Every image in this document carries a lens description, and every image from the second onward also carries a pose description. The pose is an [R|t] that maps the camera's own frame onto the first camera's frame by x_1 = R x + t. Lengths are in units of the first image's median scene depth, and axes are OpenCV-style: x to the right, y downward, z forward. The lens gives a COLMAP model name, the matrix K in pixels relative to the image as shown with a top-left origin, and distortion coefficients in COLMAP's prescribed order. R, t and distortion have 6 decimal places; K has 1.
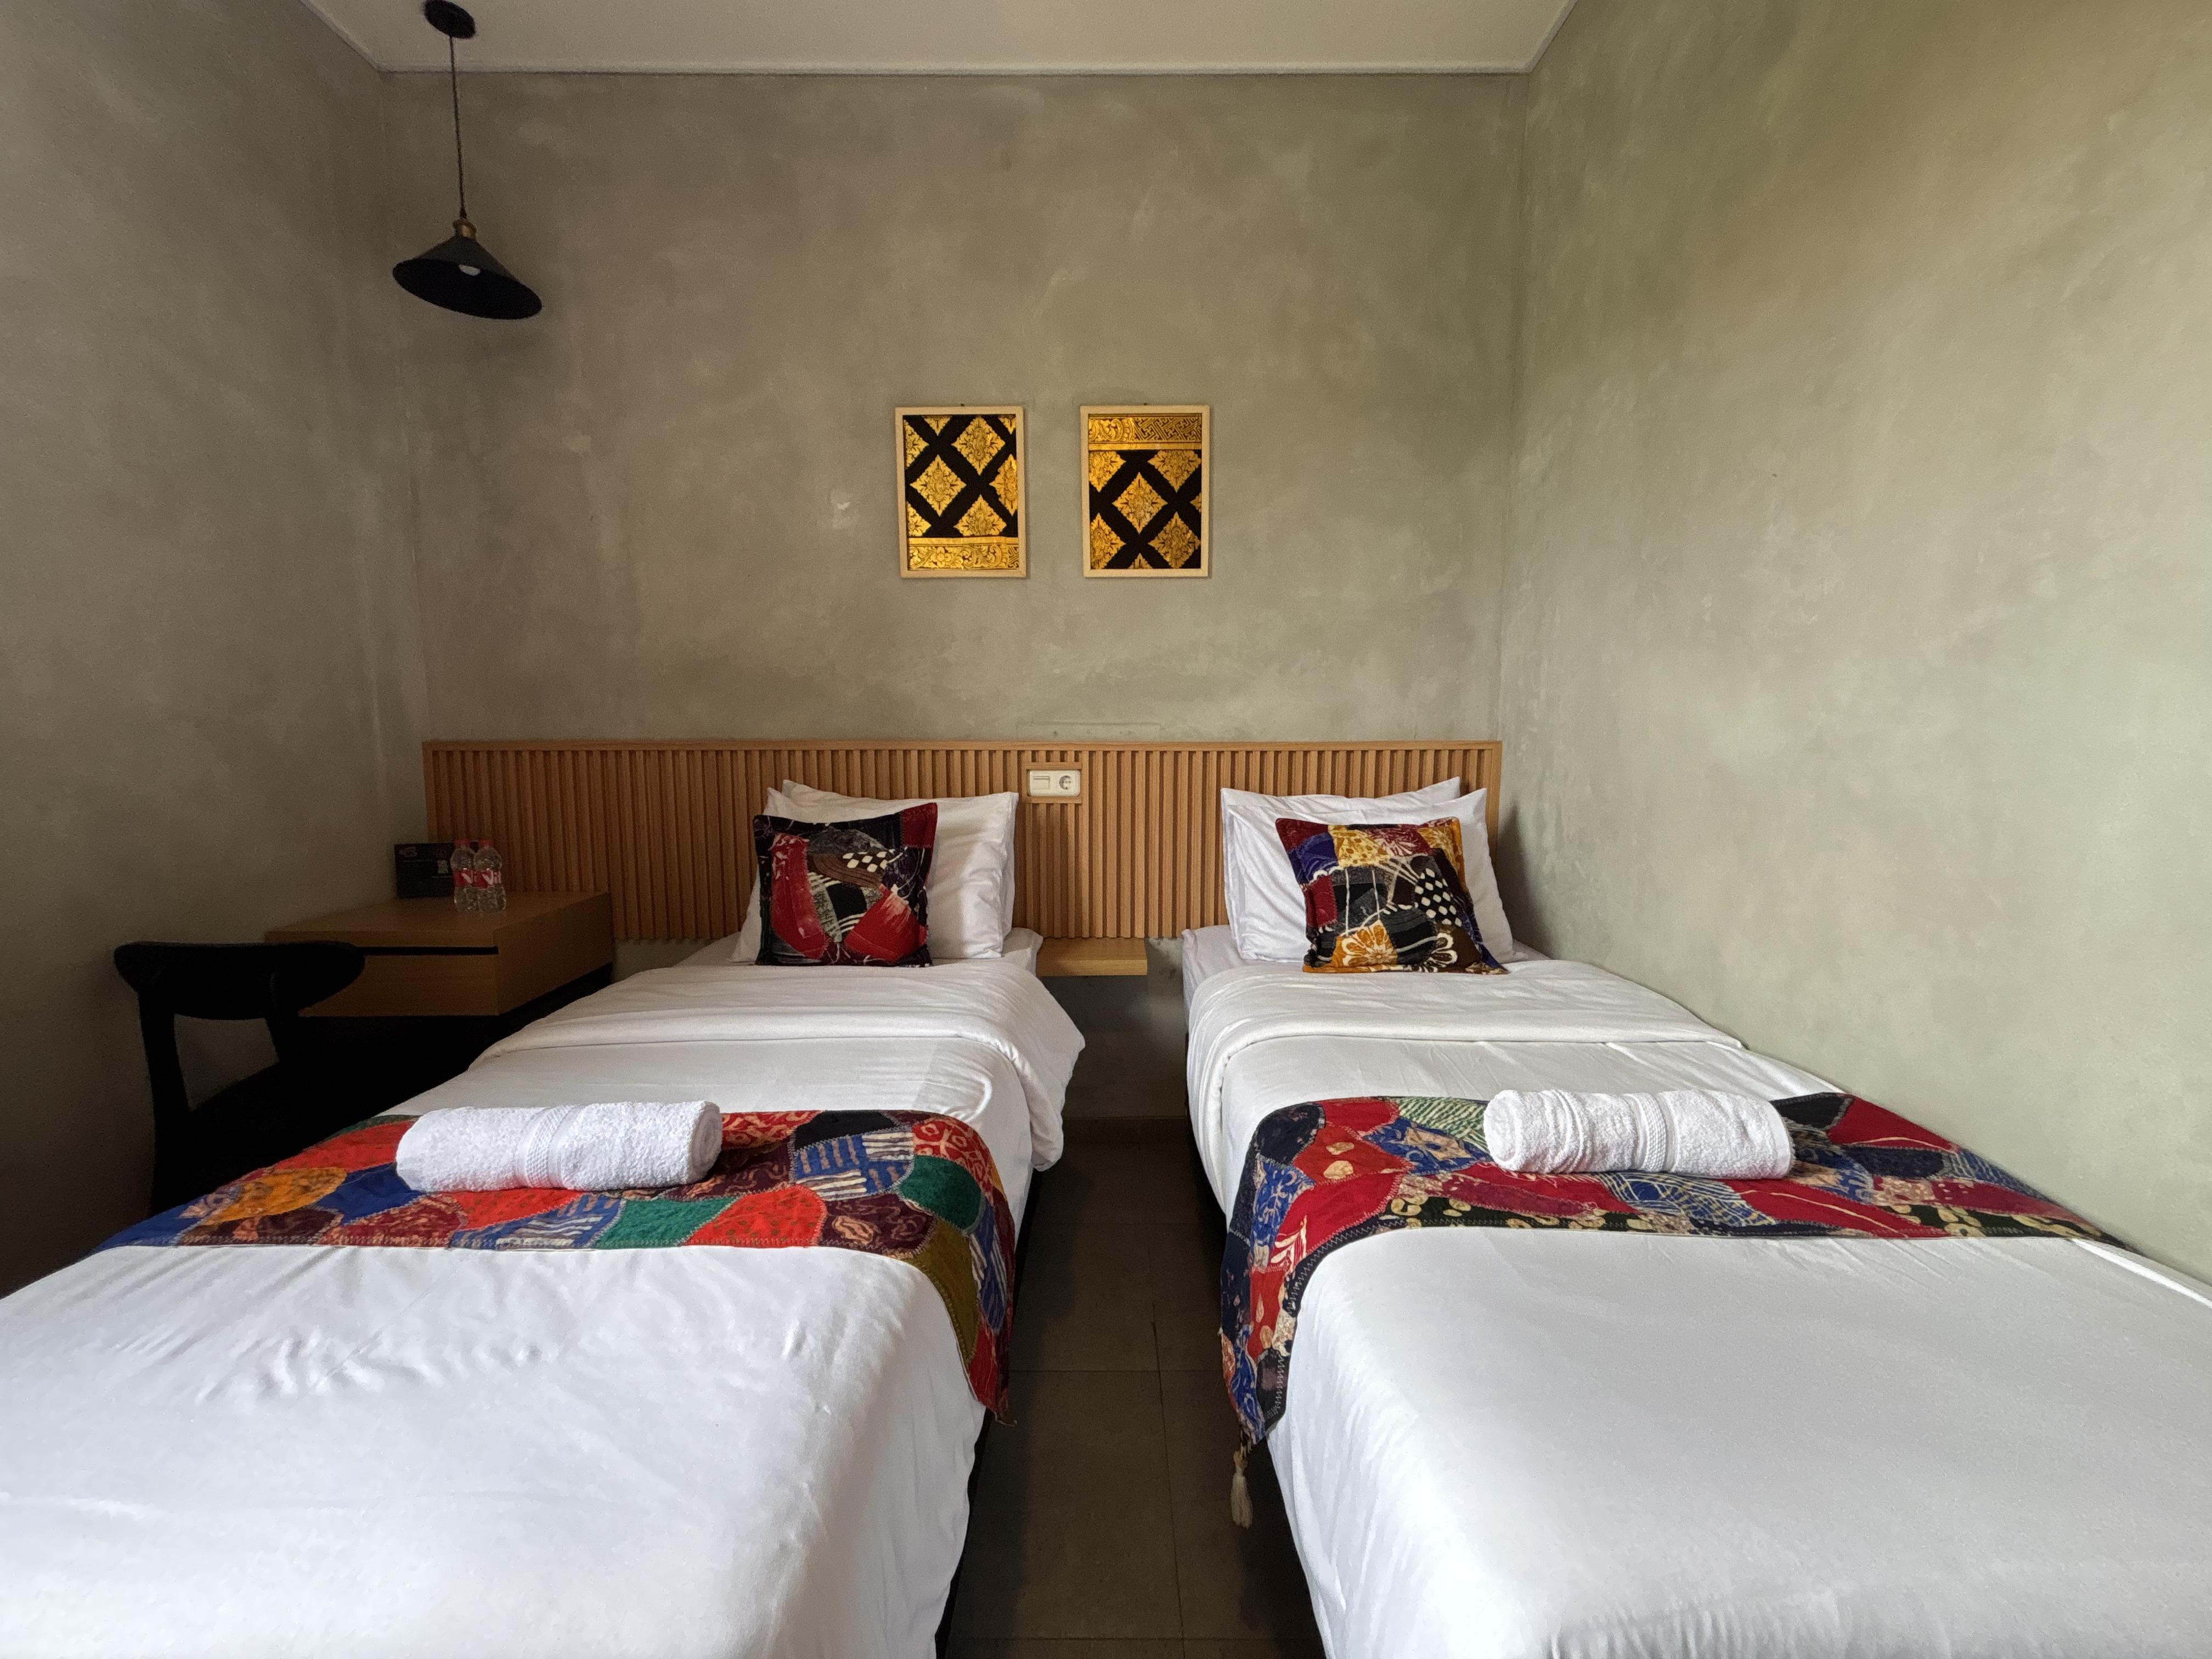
lens RADIAL K [[893.0, 0, 1101.6], [0, 893.0, 827.5], [0, 0, 1]] dist [-0.000065, 0.000313]
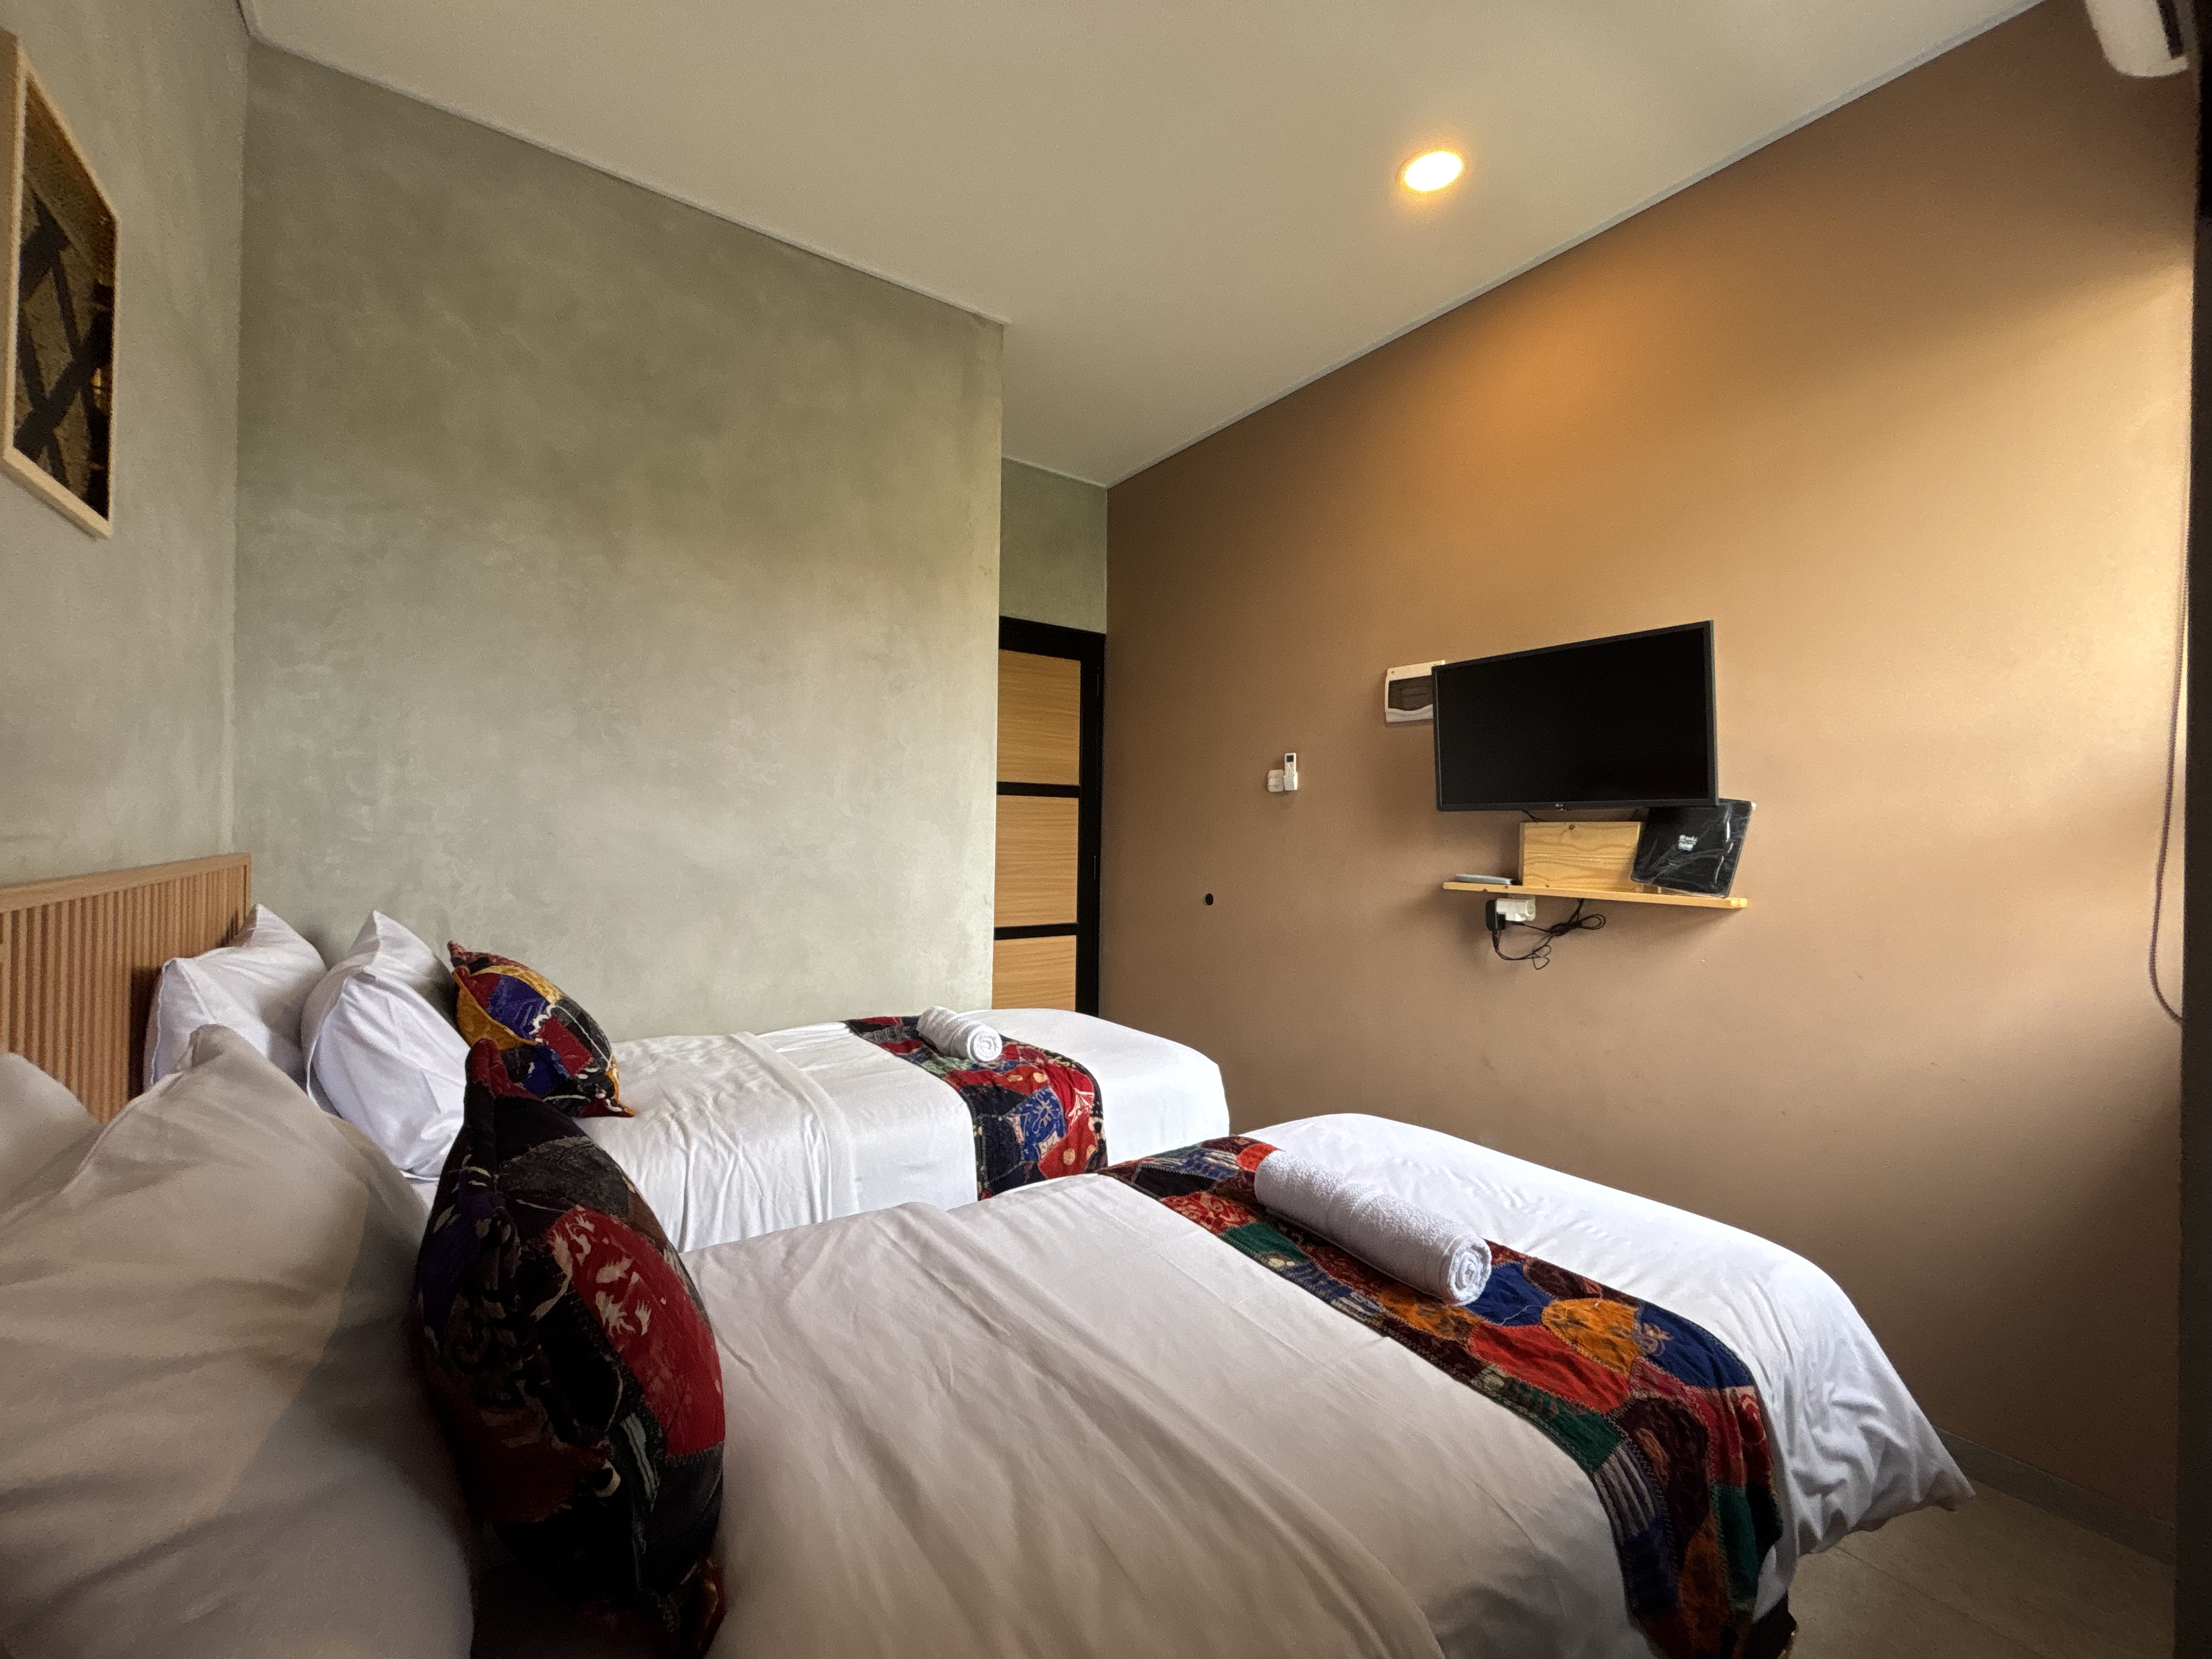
lens RADIAL K [[882.3, 0, 1106.0], [0, 882.3, 829.5], [0, 0, 1]] dist [-0.012464, 0.000080]
pose [[-0.577744, -0.012015, 0.816130, -1.101234], [0.069411, 0.995546, 0.063793, -0.212738], [-0.813262, 0.093505, -0.574337, 1.549812]]
